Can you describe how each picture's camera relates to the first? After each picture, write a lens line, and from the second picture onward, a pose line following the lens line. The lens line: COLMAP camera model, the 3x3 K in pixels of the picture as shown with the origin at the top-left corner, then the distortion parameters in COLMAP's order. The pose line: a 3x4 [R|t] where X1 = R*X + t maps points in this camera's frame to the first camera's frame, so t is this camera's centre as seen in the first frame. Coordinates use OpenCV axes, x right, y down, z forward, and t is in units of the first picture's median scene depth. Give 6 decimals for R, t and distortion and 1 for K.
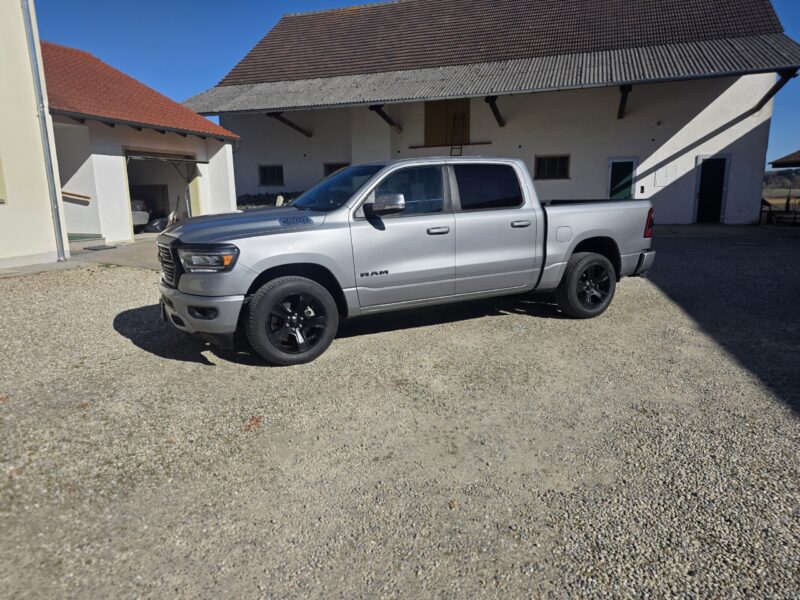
lens RADIAL K [[530.0, 0, 400.3], [0, 530.0, 297.9], [0, 0, 1]] dist [0.054708, -0.031415]
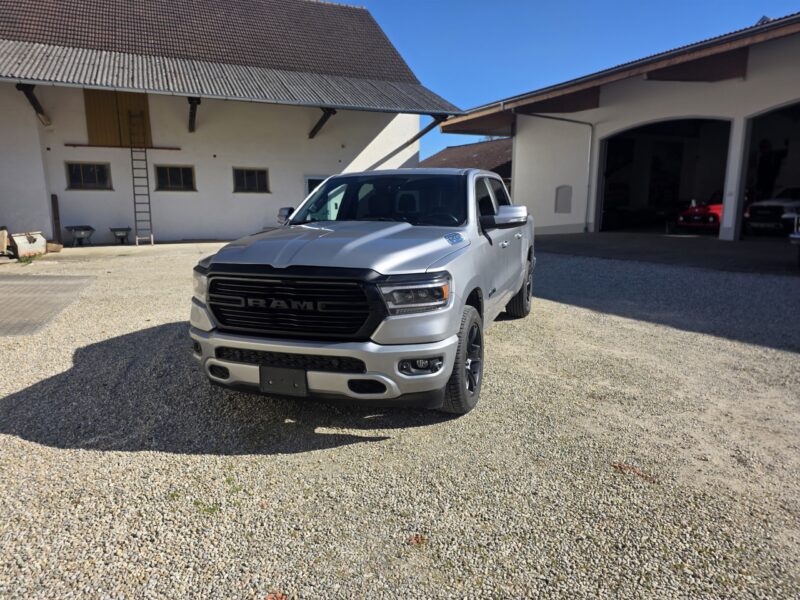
lens RADIAL K [[530.0, 0, 412.7], [0, 530.0, 305.5], [0, 0, 1]] dist [0.054708, -0.031415]
pose [[0.727926, -0.116556, 0.675676, -0.229875], [0.125293, 0.991465, 0.036049, -0.021992], [-0.674110, 0.058416, 0.736317, 0.124440]]
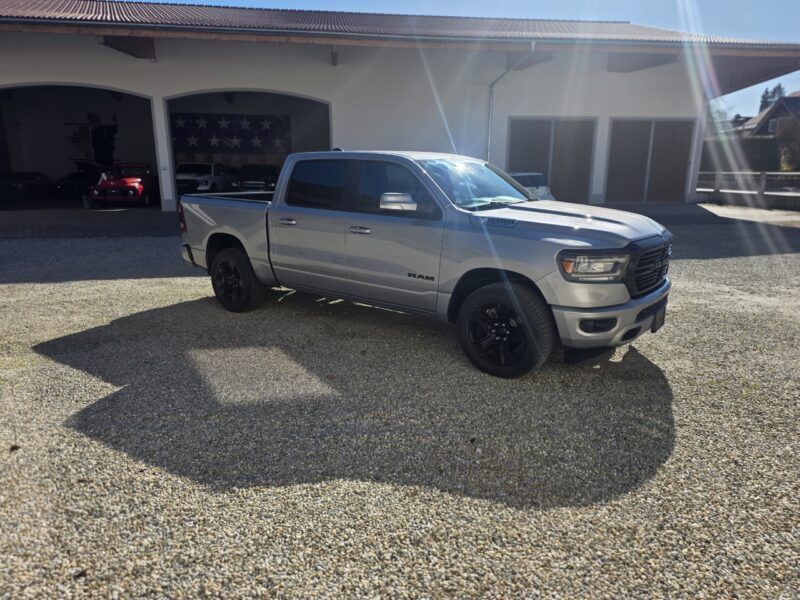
lens RADIAL K [[530.0, 0, 404.5], [0, 530.0, 298.6], [0, 0, 1]] dist [0.054708, -0.031415]
pose [[-0.410395, -0.195094, 0.890794, -0.320752], [0.181572, 0.939805, 0.289479, -0.104507], [-0.893649, 0.280544, -0.350268, 0.510499]]
